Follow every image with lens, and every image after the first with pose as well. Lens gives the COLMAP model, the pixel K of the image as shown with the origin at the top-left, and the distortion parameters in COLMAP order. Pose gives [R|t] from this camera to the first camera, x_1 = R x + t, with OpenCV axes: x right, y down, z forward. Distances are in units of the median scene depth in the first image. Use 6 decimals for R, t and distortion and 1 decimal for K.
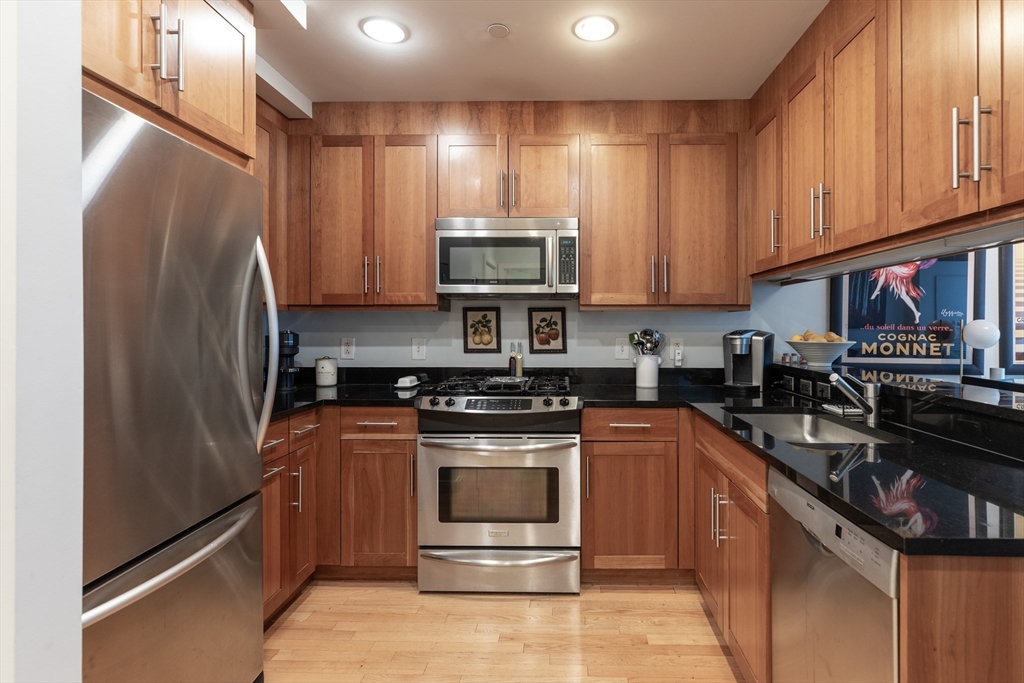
lens RADIAL K [[528.9, 0, 545.2], [0, 528.9, 325.3], [0, 0, 1]] dist [-0.003995, -0.001155]
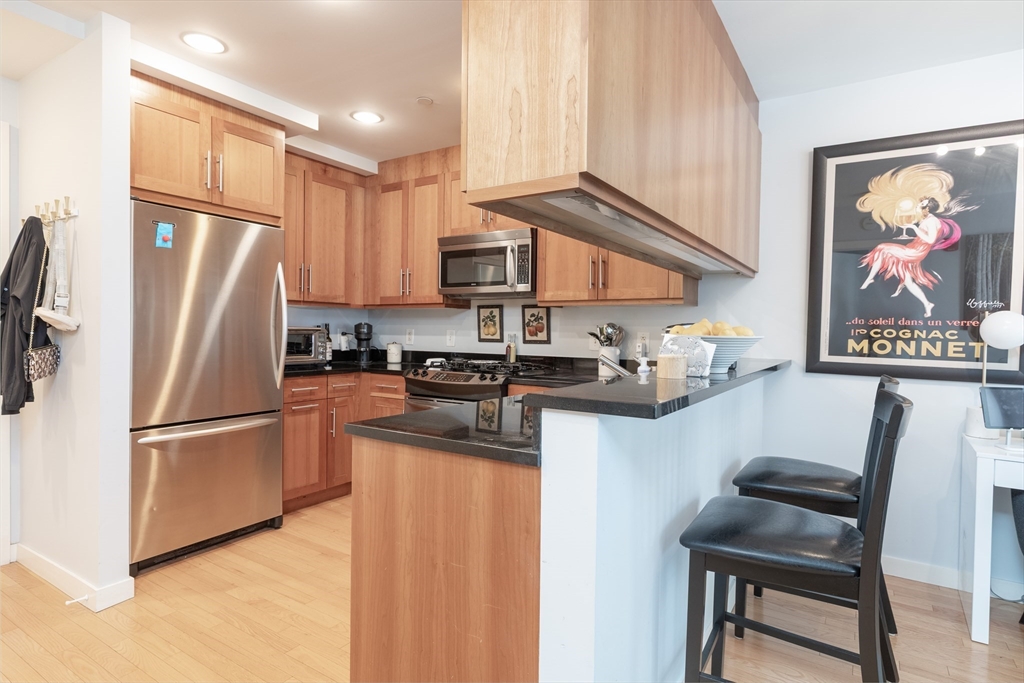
lens RADIAL K [[563.8, 0, 511.2], [0, 563.8, 341.3], [0, 0, 1]] dist [0.008780, 0.001178]
pose [[0.840347, 0.020247, -0.541670, 0.666727], [-0.012066, 0.999753, 0.018650, 0.026341], [0.541914, -0.009137, 0.840384, -0.086462]]
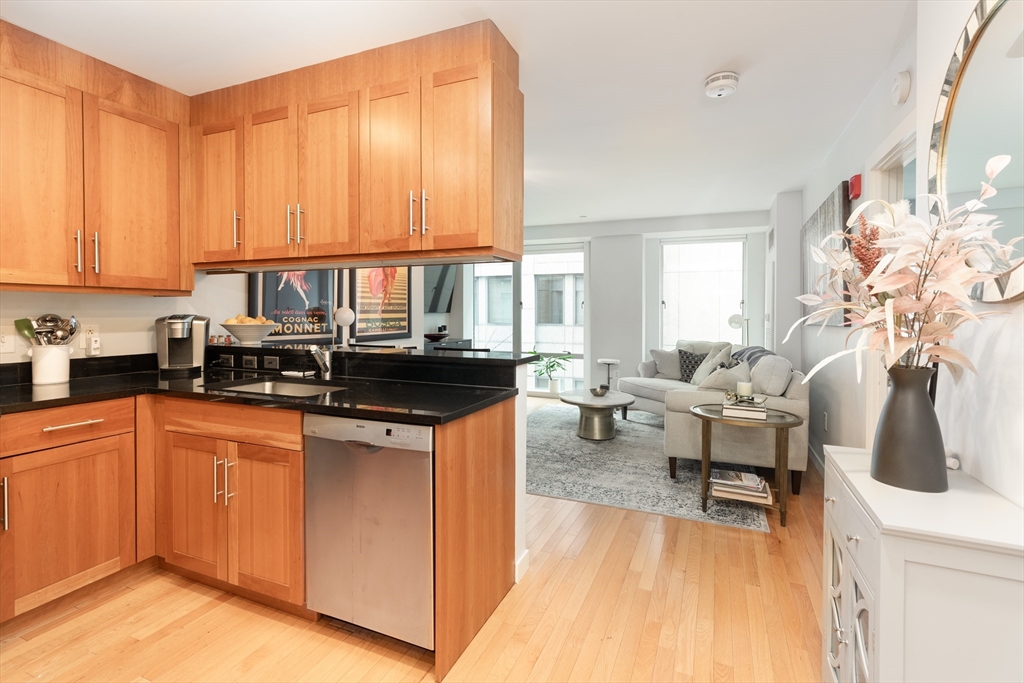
lens RADIAL K [[477.7, 0, 537.1], [0, 477.7, 315.6], [0, 0, 1]] dist [0.019538, -0.000606]
pose [[0.339958, -0.006401, 0.940419, -0.277295], [-0.002423, 0.999968, 0.007682, 0.001527], [-0.940438, -0.004890, 0.339931, 0.013149]]
